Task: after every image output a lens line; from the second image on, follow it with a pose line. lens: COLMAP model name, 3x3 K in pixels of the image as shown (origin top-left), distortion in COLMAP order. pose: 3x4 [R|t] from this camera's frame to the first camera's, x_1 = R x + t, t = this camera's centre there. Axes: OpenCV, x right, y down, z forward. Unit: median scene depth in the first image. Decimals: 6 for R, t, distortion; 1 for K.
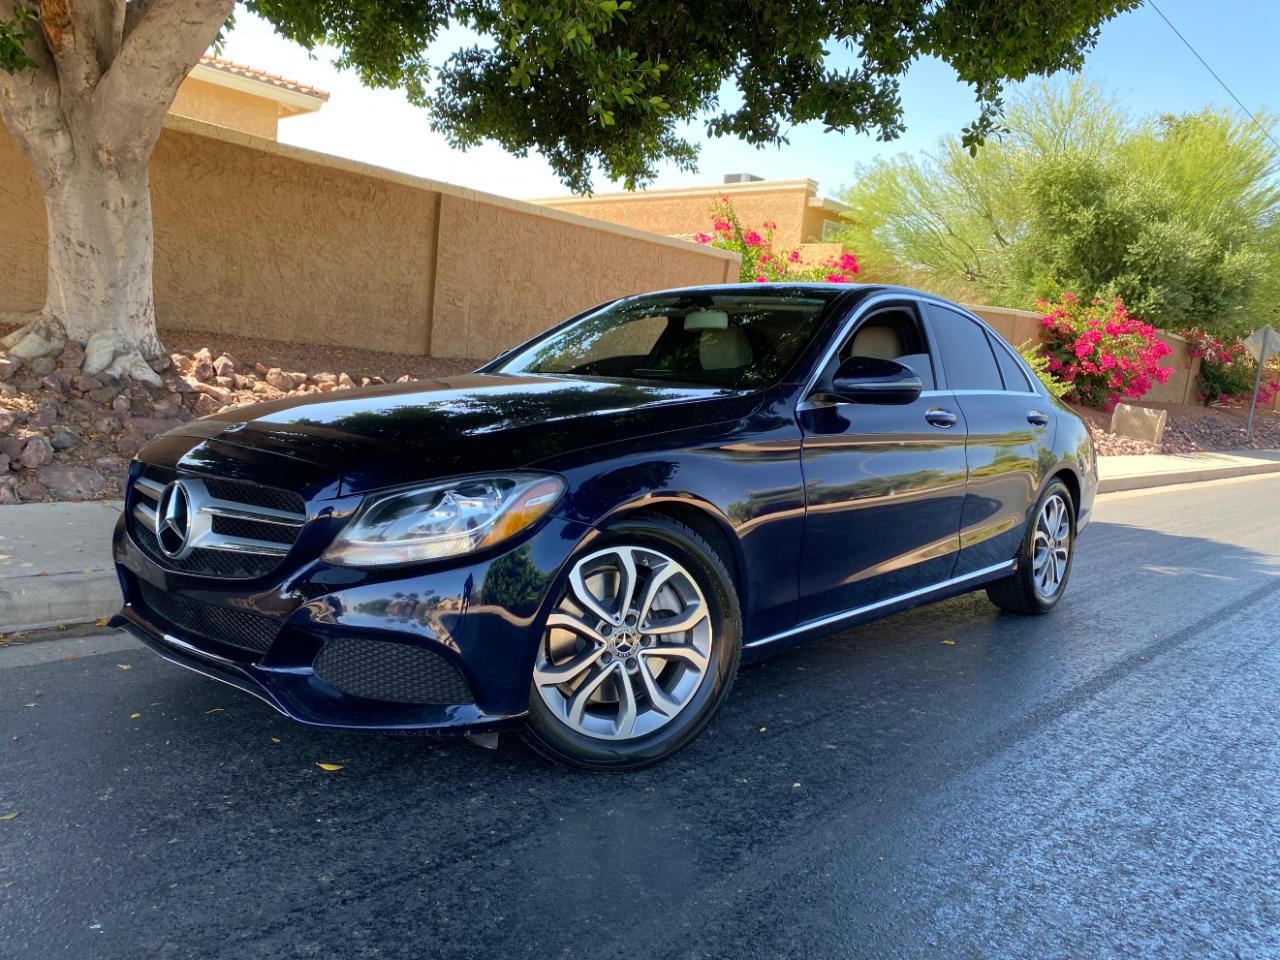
lens RADIAL K [[974.3, 0, 640.0], [0, 974.3, 480.0], [0, 0, 1]] dist [0.015812, -0.003337]
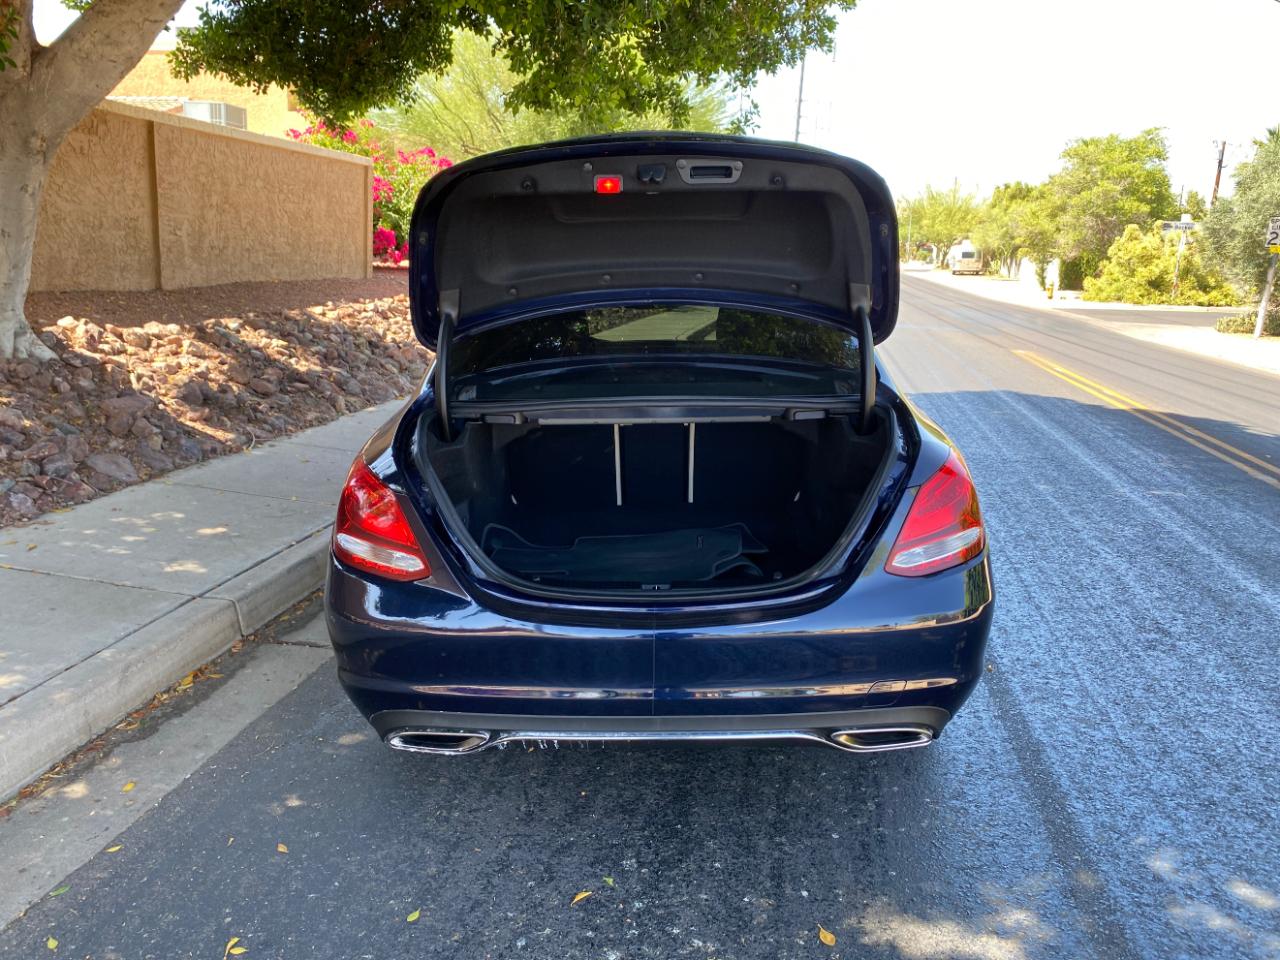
lens RADIAL K [[978.6, 0, 625.9], [0, 978.6, 458.8], [0, 0, 1]] dist [0.008993, 0.001864]
pose [[0.852591, -0.161610, 0.496961, -0.400624], [0.099372, 0.983766, 0.149434, -0.071214], [-0.513043, -0.078022, 0.854810, -0.128296]]
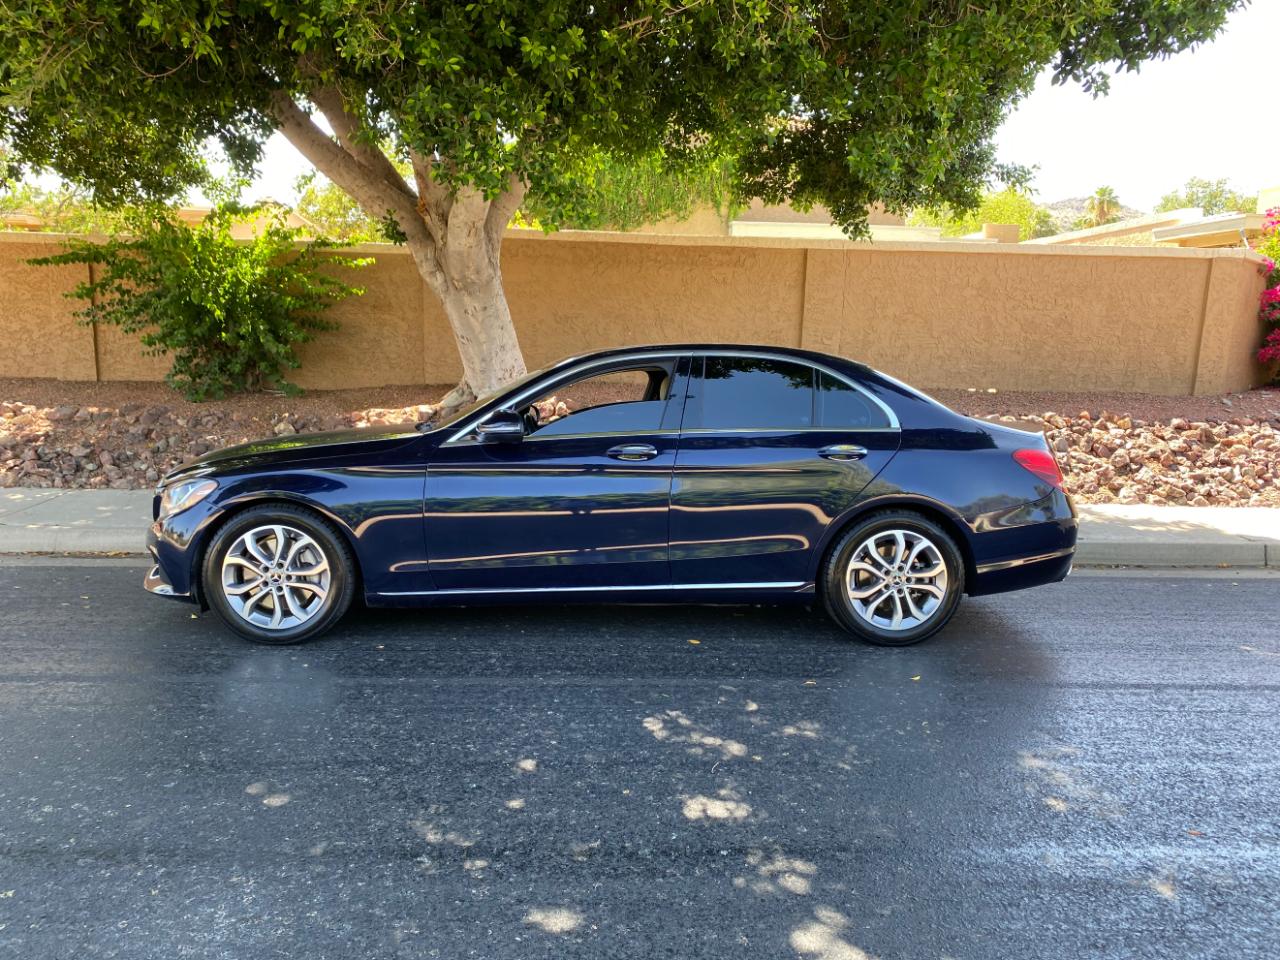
lens RADIAL K [[1007.9, 0, 658.8], [0, 1007.9, 481.6], [0, 0, 1]] dist [0.015238, -0.015206]
pose [[0.707557, 0.032809, -0.705895, 0.596812], [-0.046036, 0.998940, 0.000285, -0.013853], [0.705156, 0.032295, 0.708317, 0.048085]]
